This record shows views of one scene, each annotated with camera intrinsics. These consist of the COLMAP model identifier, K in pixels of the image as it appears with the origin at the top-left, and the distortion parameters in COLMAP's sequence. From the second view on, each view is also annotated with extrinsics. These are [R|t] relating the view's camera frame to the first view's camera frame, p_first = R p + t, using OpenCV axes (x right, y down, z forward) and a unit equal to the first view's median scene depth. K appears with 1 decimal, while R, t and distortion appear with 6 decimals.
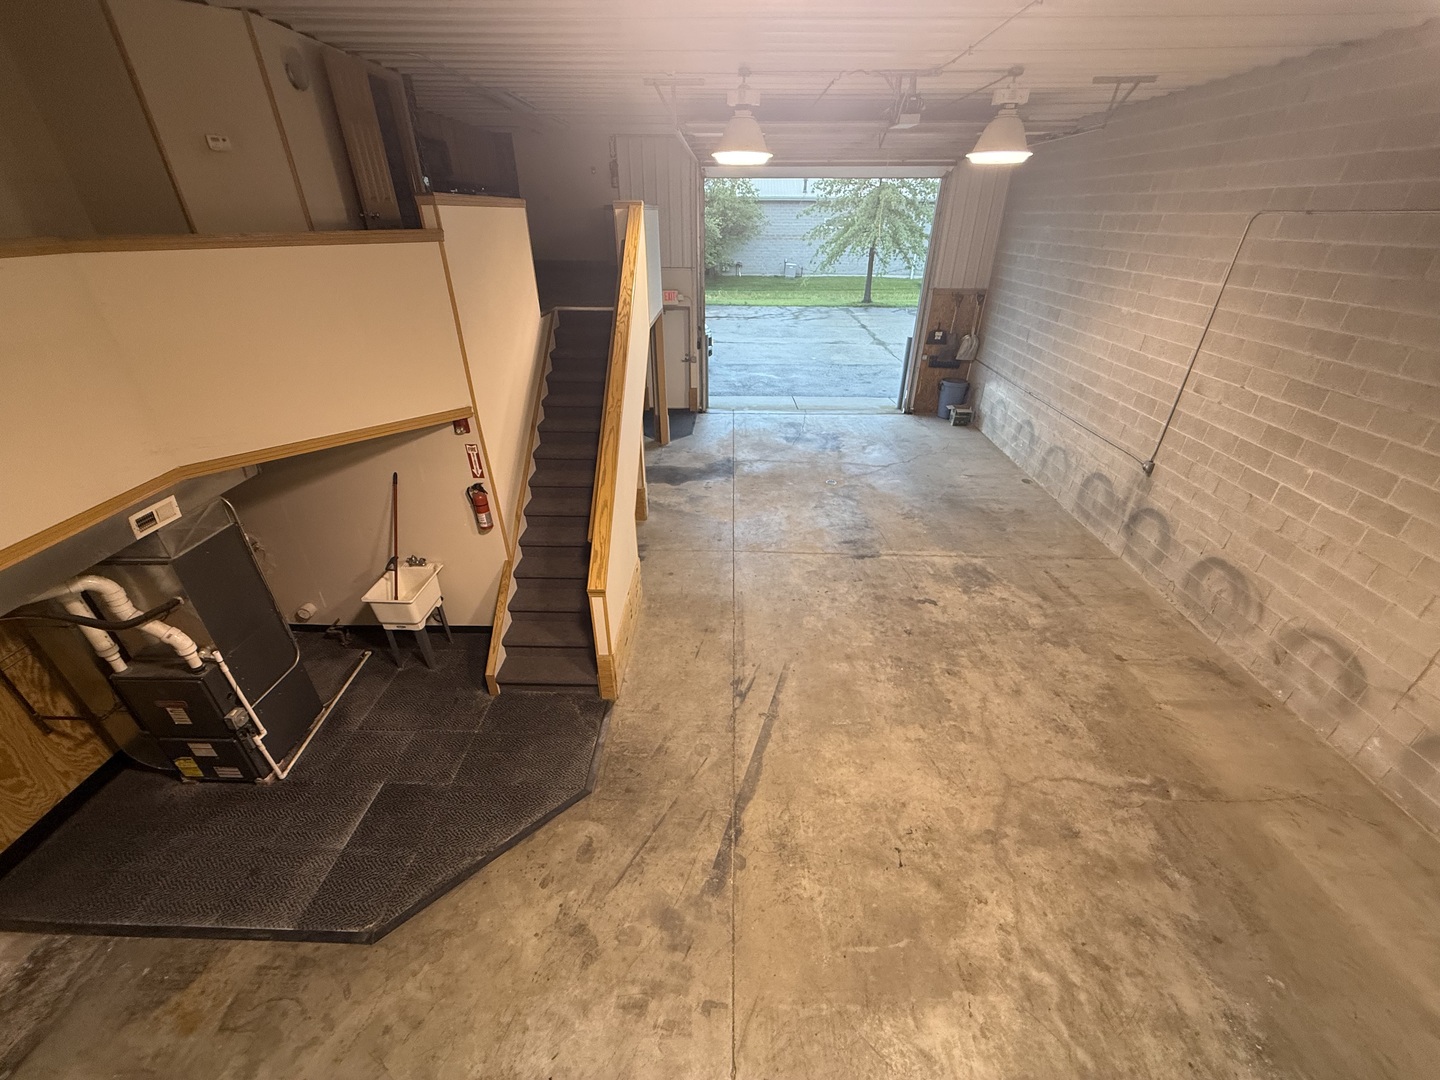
lens RADIAL K [[576.5, 0, 714.5], [0, 576.5, 542.9], [0, 0, 1]] dist [-0.001018, 0.000004]
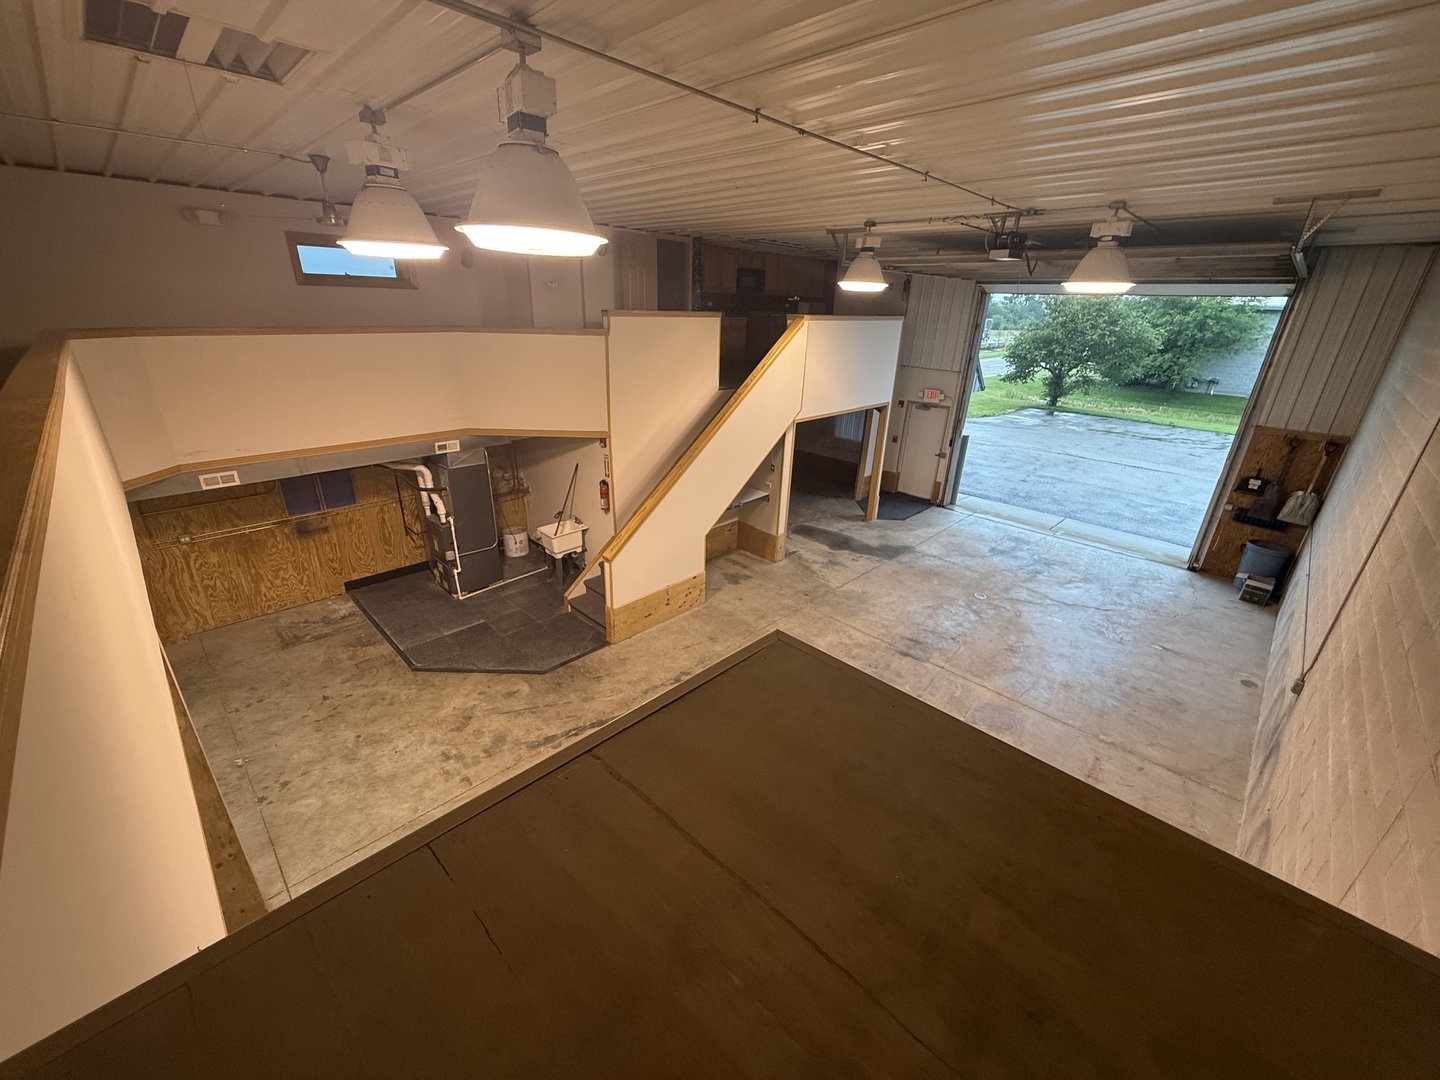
lens RADIAL K [[576.5, 0, 714.0], [0, 576.5, 540.1], [0, 0, 1]] dist [-0.001018, 0.000004]
pose [[0.727190, 0.277814, -0.627706, 0.493924], [-0.363364, 0.931607, -0.008636, -0.026068], [0.582376, 0.234366, 0.778403, -0.008731]]
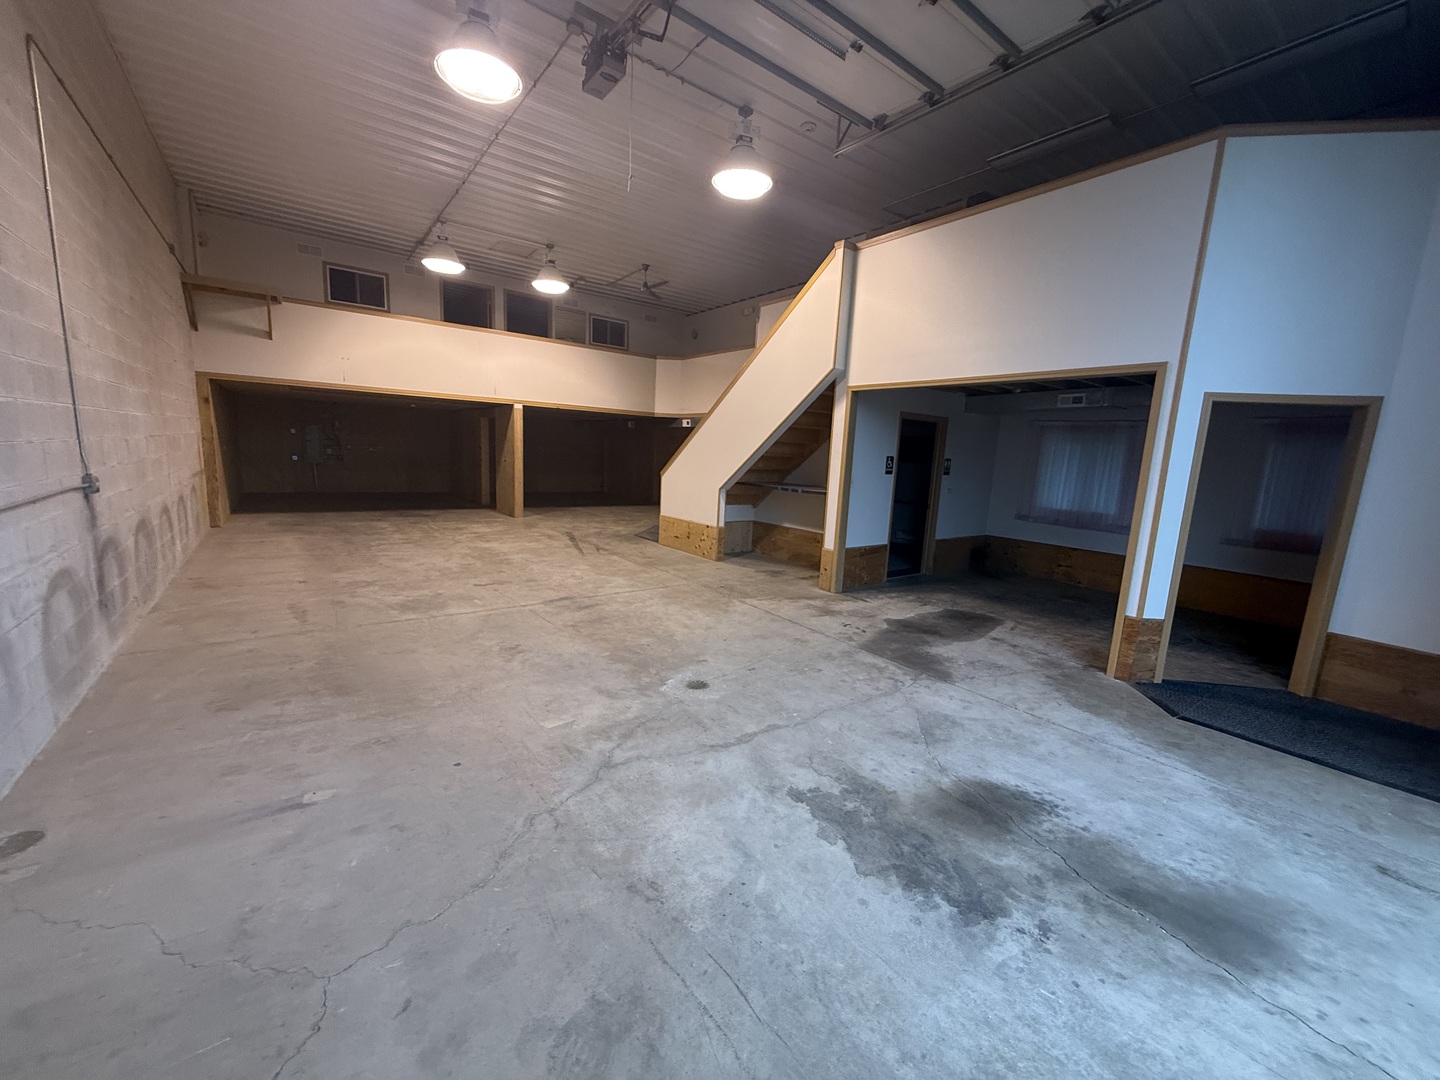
lens RADIAL K [[576.5, 0, 716.6], [0, 576.5, 544.2], [0, 0, 1]] dist [-0.001018, 0.000004]
pose [[-0.788735, 0.060336, -0.611765, 0.492587], [-0.348411, 0.776025, 0.525734, -0.460574], [0.506465, 0.627810, -0.591056, 1.311242]]
